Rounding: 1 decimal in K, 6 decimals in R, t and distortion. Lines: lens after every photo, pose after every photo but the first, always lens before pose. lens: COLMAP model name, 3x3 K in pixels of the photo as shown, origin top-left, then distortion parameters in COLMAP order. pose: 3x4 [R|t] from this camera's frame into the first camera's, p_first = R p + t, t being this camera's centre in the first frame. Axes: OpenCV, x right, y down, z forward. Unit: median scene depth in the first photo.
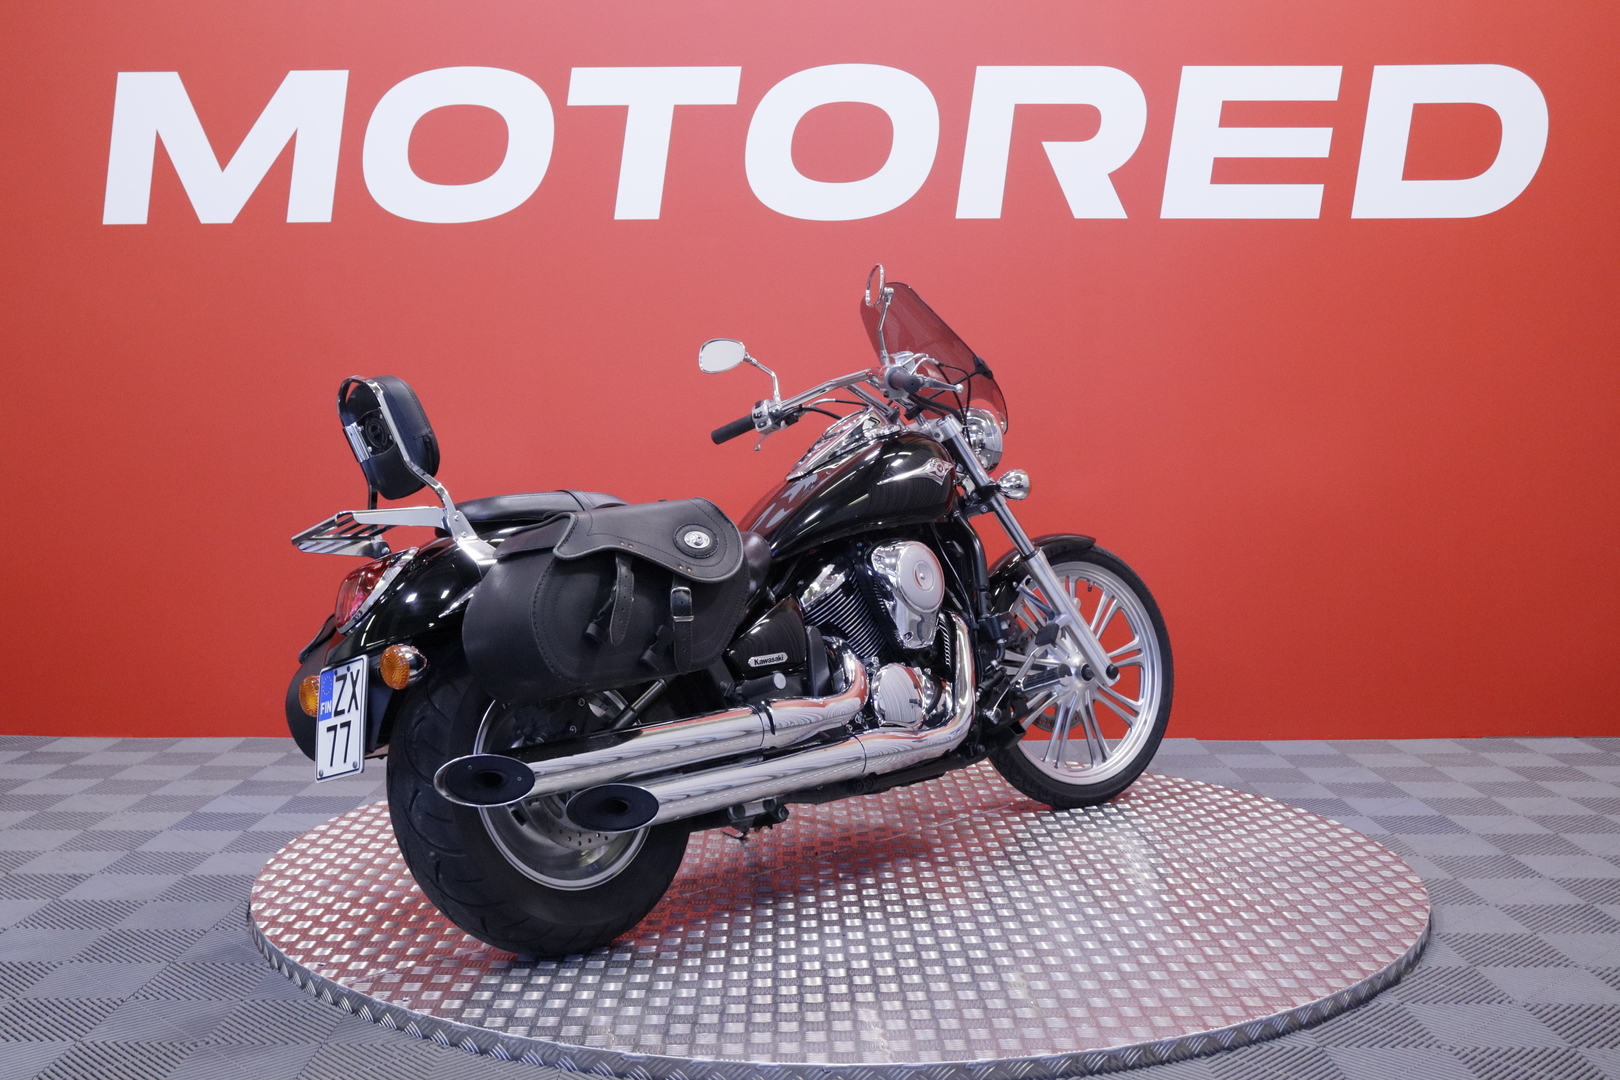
lens RADIAL K [[1807.4, 0, 808.8], [0, 1807.4, 543.7], [0, 0, 1]] dist [-0.063788, 0.000000]
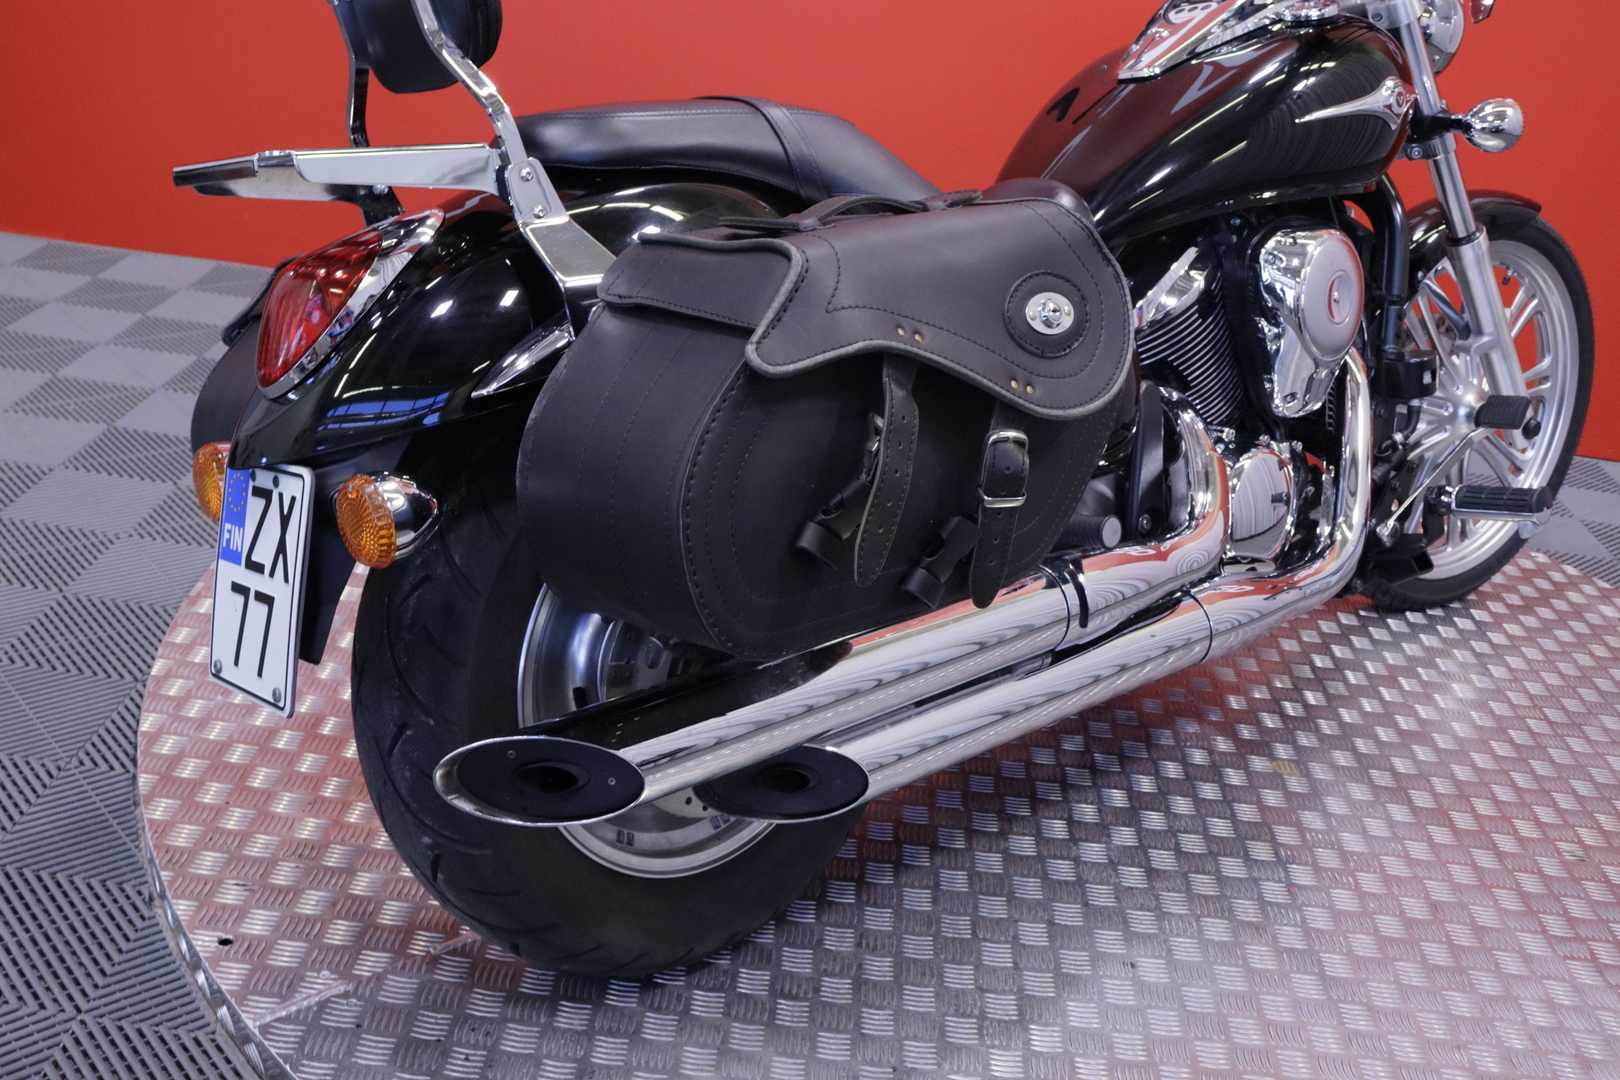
lens RADIAL K [[1751.9, 0, 785.4], [0, 1751.9, 607.0], [0, 0, 1]] dist [-0.035002, 0.000000]
pose [[0.989667, 0.143118, -0.008741, -0.102888], [-0.130530, 0.924494, 0.358152, -0.075037], [0.059339, -0.353310, 0.933623, 0.511798]]
